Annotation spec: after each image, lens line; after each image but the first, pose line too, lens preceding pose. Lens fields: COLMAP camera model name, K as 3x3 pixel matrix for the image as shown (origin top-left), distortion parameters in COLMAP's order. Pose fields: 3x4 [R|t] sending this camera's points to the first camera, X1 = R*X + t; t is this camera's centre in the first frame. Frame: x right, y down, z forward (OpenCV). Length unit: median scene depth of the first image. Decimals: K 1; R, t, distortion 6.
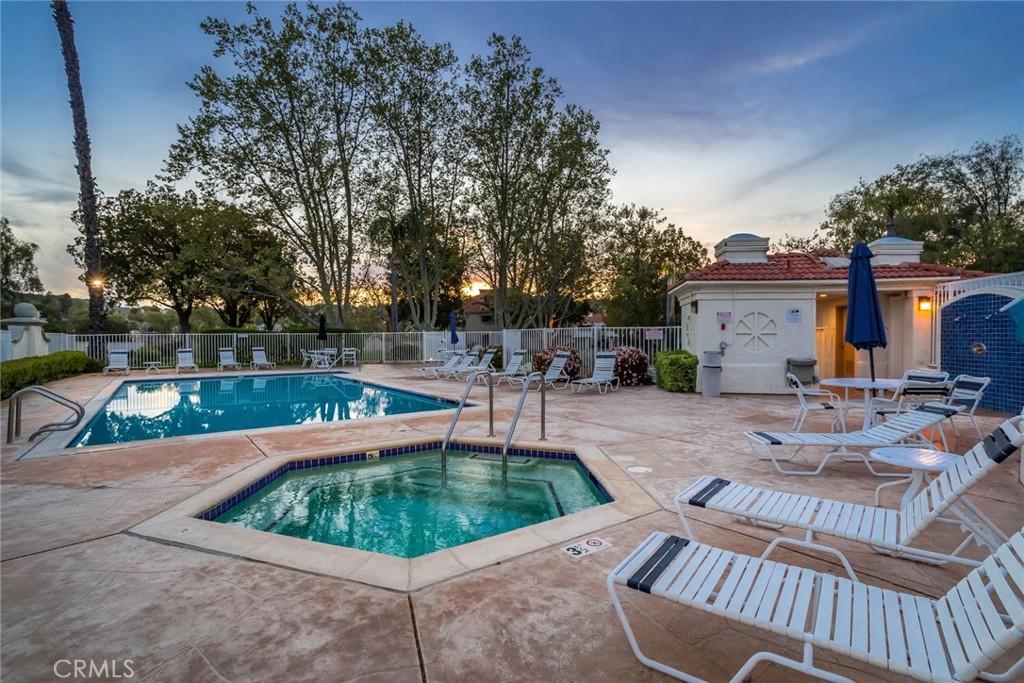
lens RADIAL K [[488.8, 0, 516.3], [0, 488.8, 341.0], [0, 0, 1]] dist [-0.058997, 0.032528]
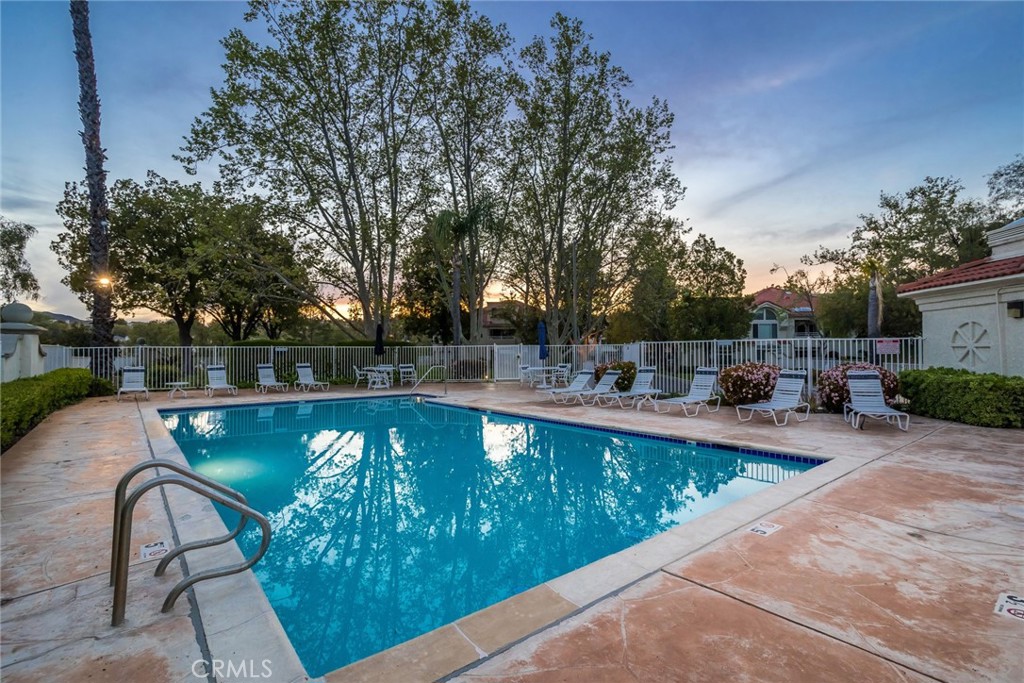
lens RADIAL K [[488.8, 0, 516.3], [0, 488.8, 341.0], [0, 0, 1]] dist [-0.058997, 0.032528]
pose [[0.998803, 0.002306, 0.048867, -0.194300], [-0.000760, 0.999499, -0.031641, 0.000321], [-0.048916, 0.031566, 0.998304, 0.150754]]
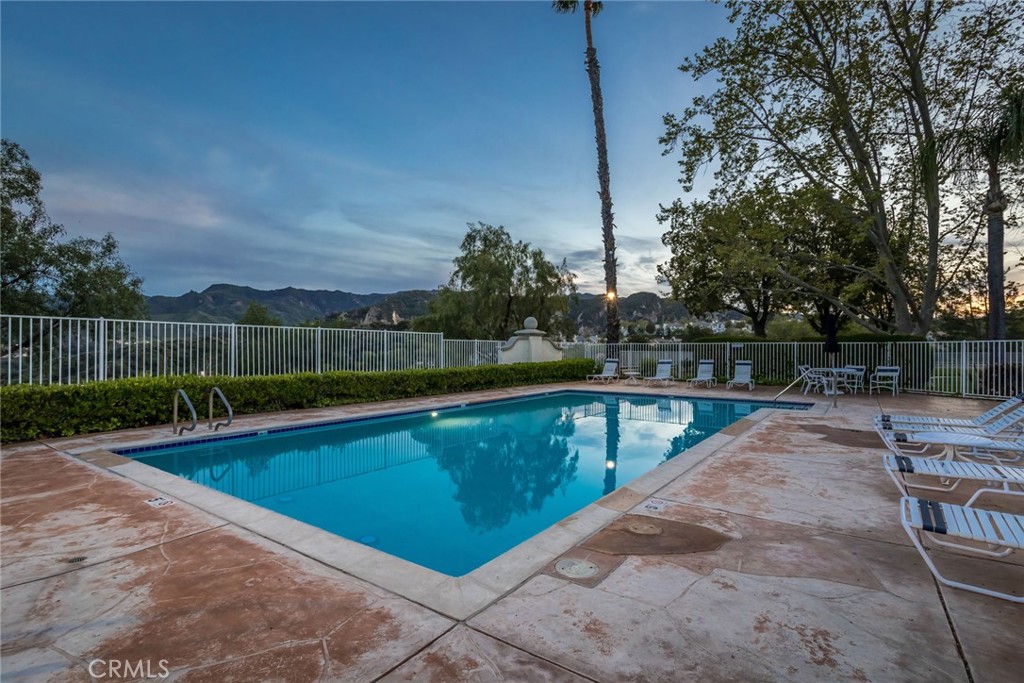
lens RADIAL K [[499.9, 0, 512.4], [0, 499.9, 342.4], [0, 0, 1]] dist [-0.029473, 0.020952]
pose [[0.305762, -0.002695, -0.952104, 0.096640], [-0.014557, 0.999866, -0.007505, -0.004563], [0.951997, 0.016155, 0.305682, 0.360807]]
